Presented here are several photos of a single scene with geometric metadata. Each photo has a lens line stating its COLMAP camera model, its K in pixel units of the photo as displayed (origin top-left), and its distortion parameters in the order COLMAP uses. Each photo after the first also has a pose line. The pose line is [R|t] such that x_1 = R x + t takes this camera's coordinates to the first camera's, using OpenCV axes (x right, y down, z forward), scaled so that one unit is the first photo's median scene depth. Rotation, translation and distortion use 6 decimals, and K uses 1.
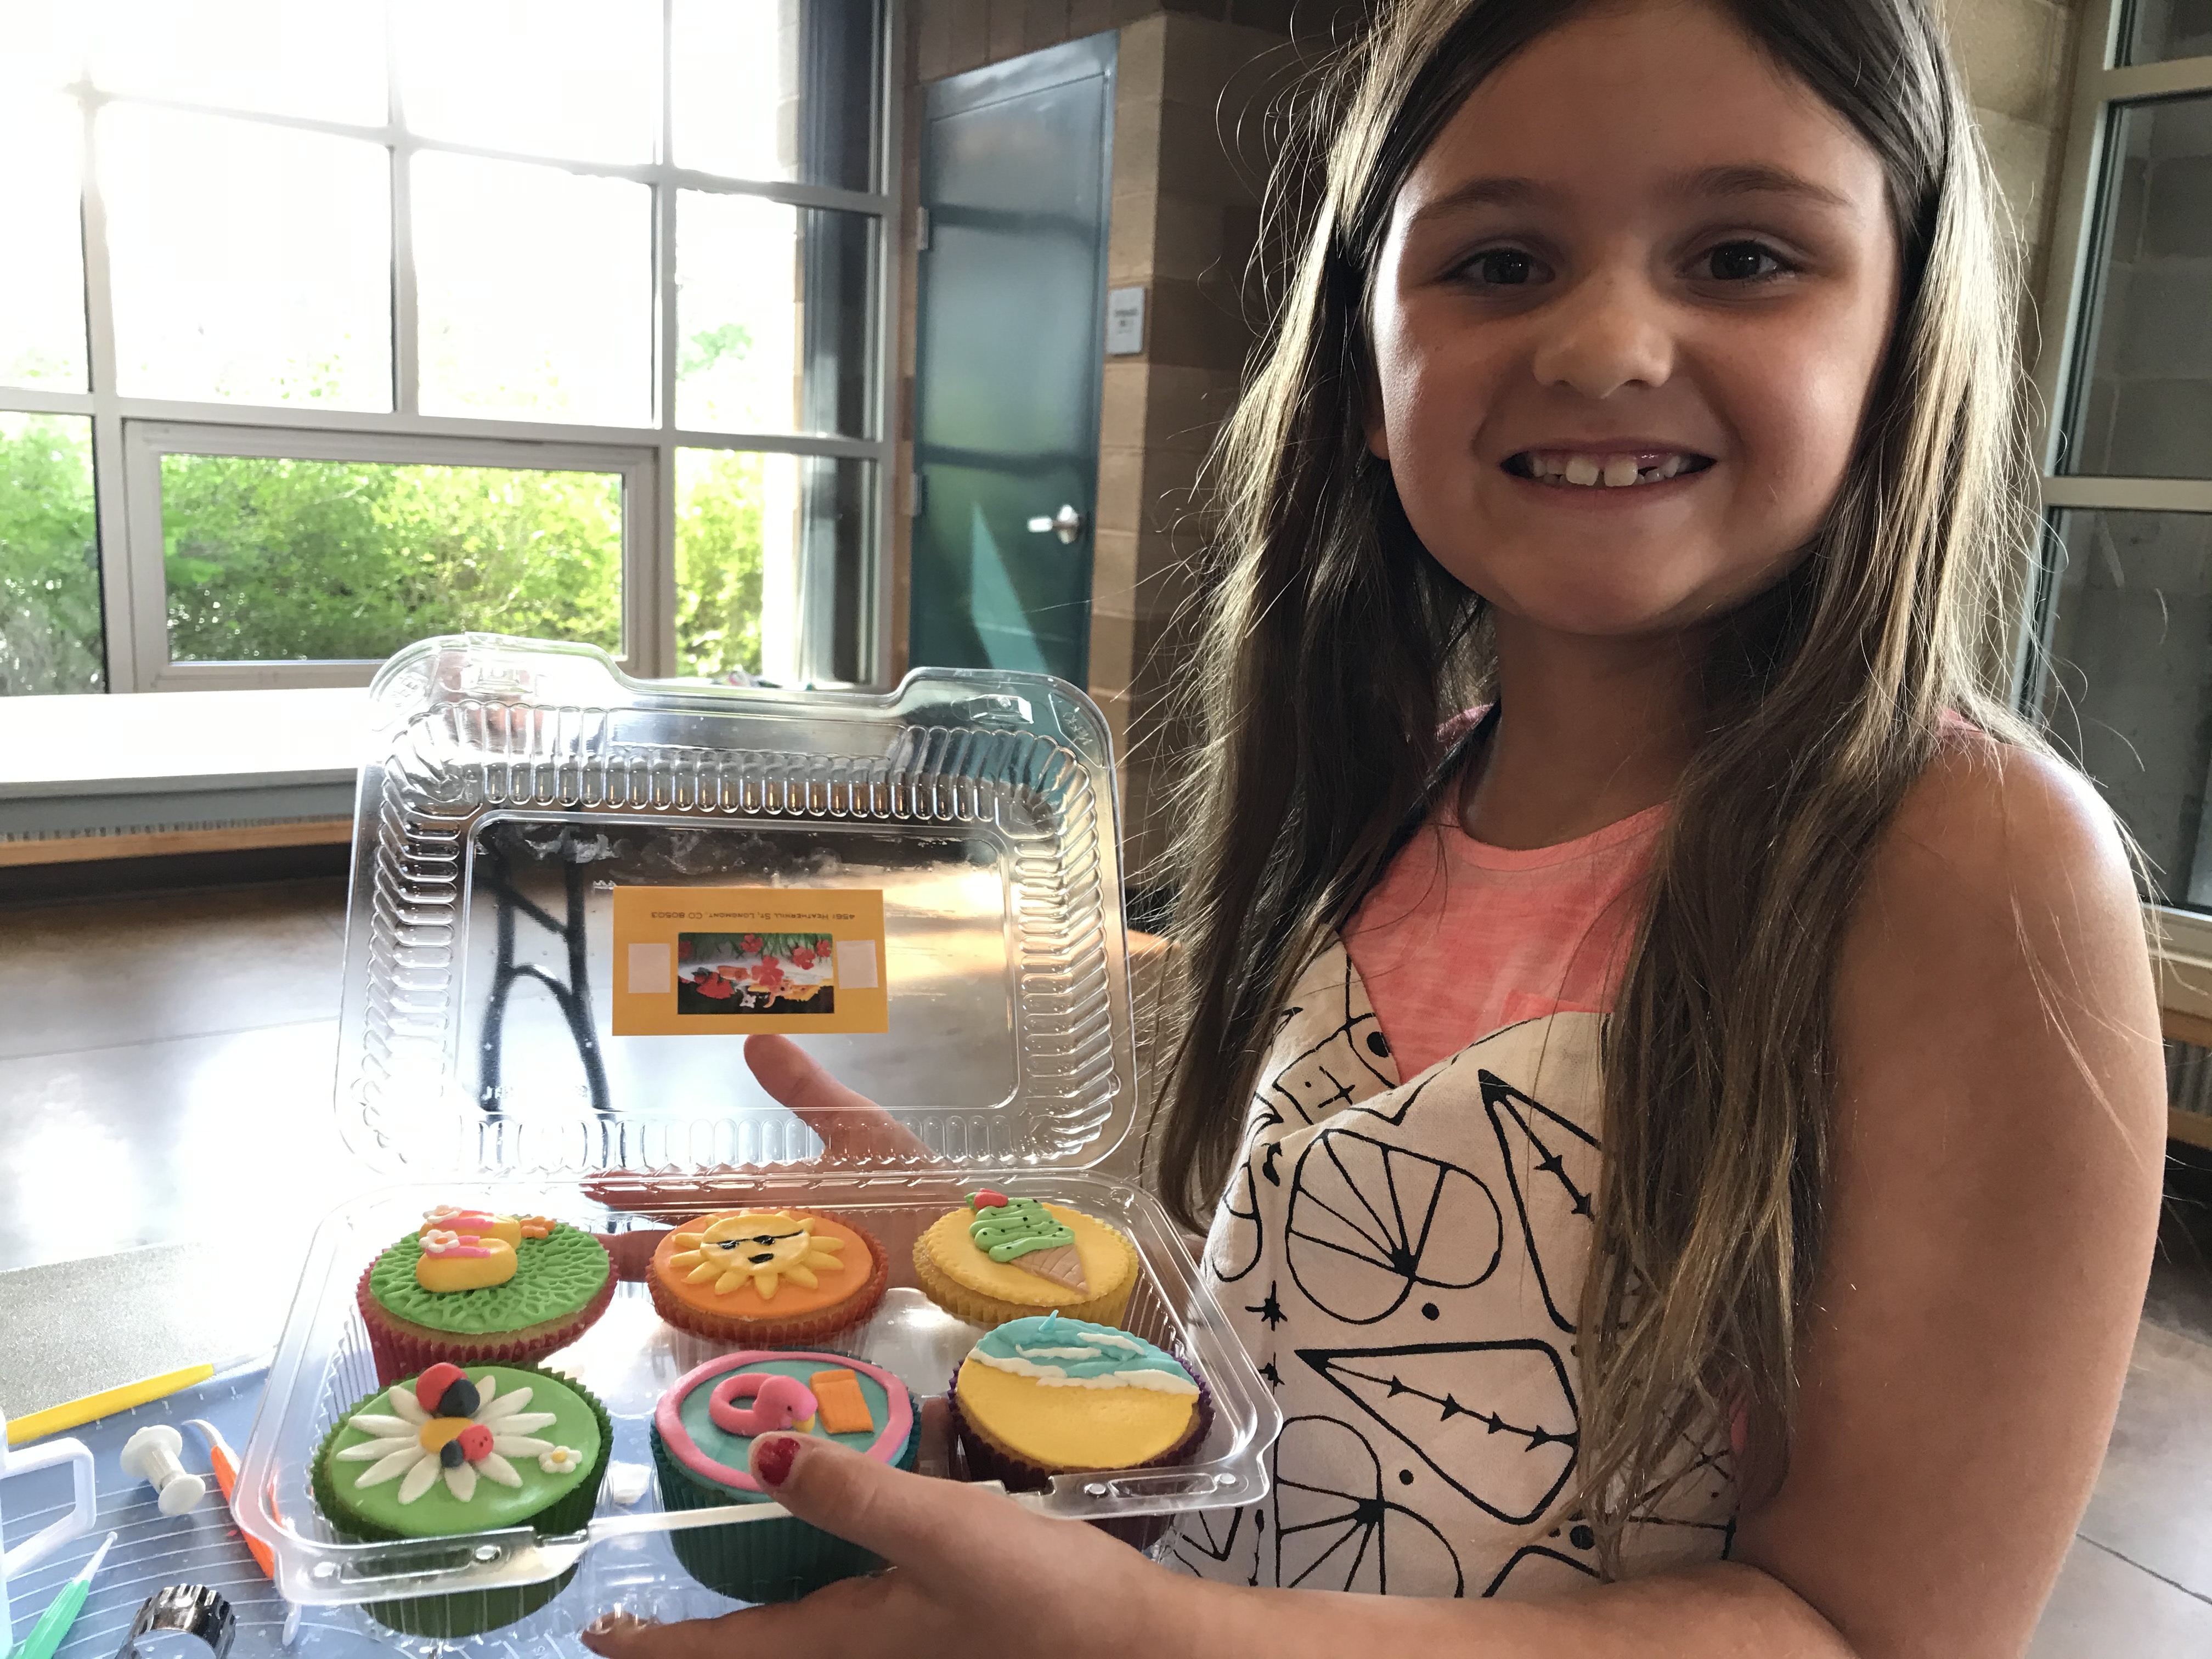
lens RADIAL K [[1824.2, 0, 1097.0], [0, 1824.2, 830.7], [0, 0, 1]] dist [0.047986, -0.007058]
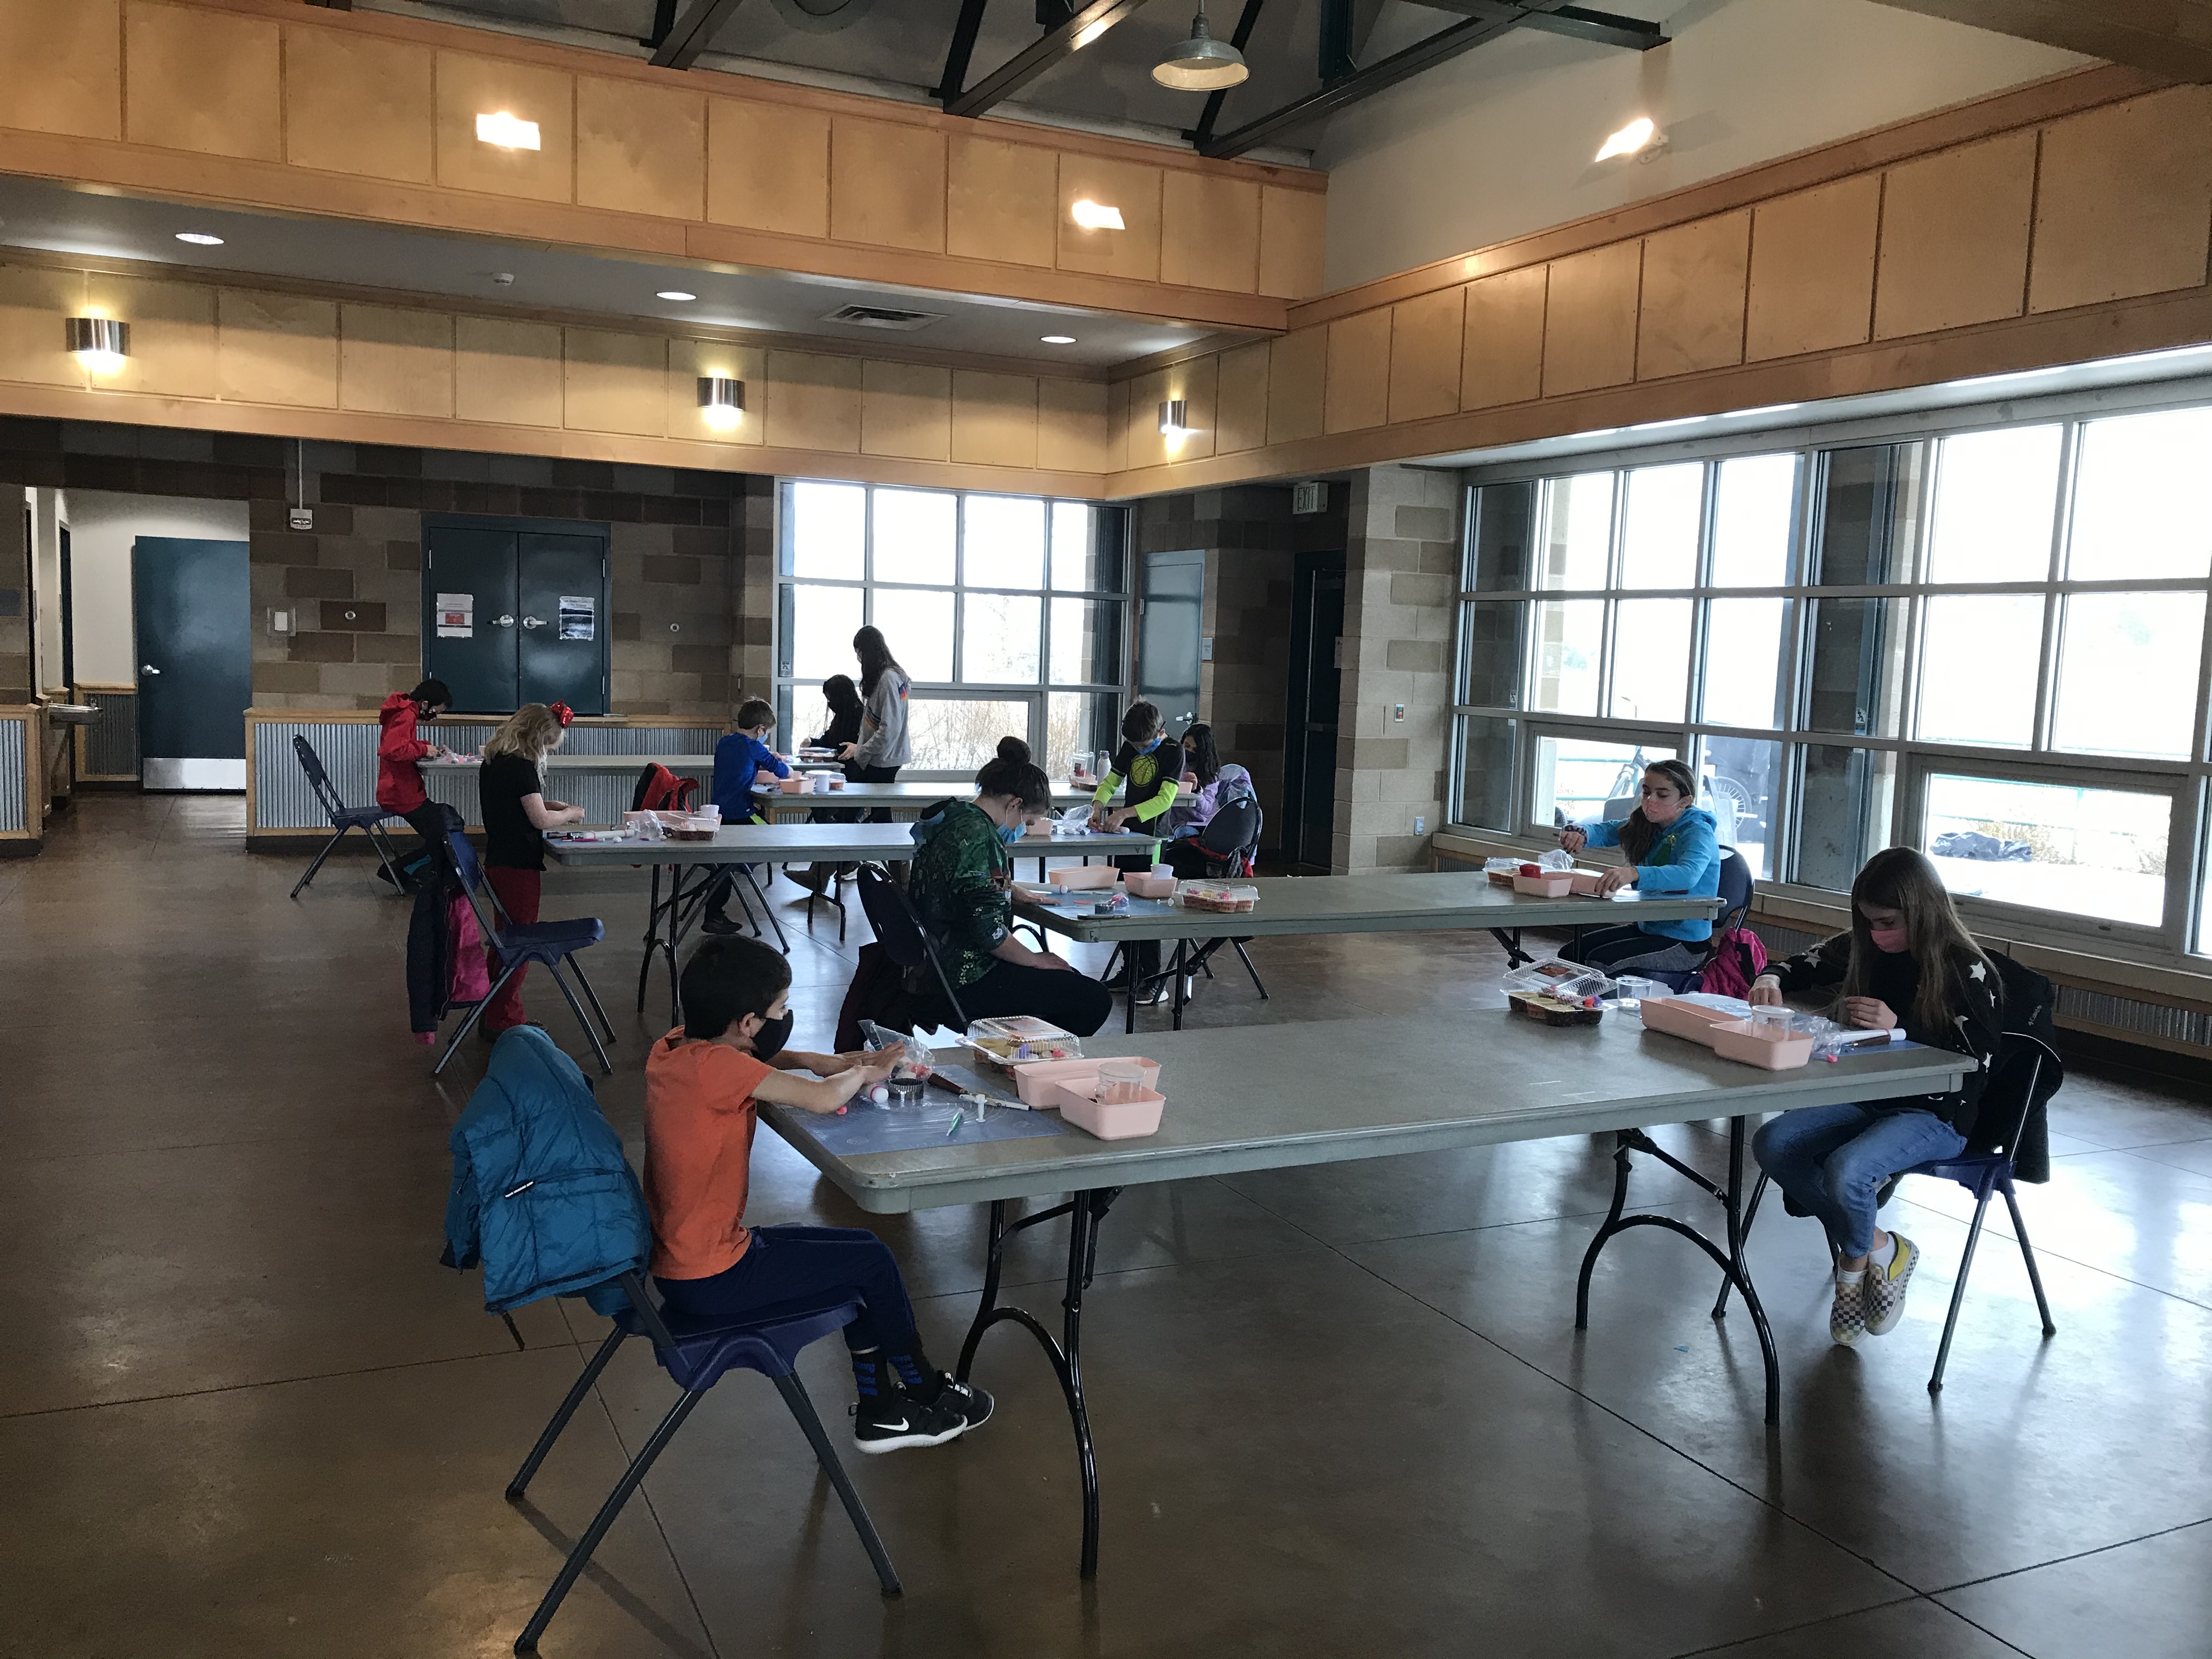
lens RADIAL K [[1806.7, 0, 1112.9], [0, 1806.7, 829.5], [0, 0, 1]] dist [0.001280, 0.021900]
pose [[0.989550, 0.006649, -0.144038, 0.283480], [-0.021051, 0.994895, -0.098697, 0.288737], [0.142646, 0.100697, 0.984638, -1.799979]]
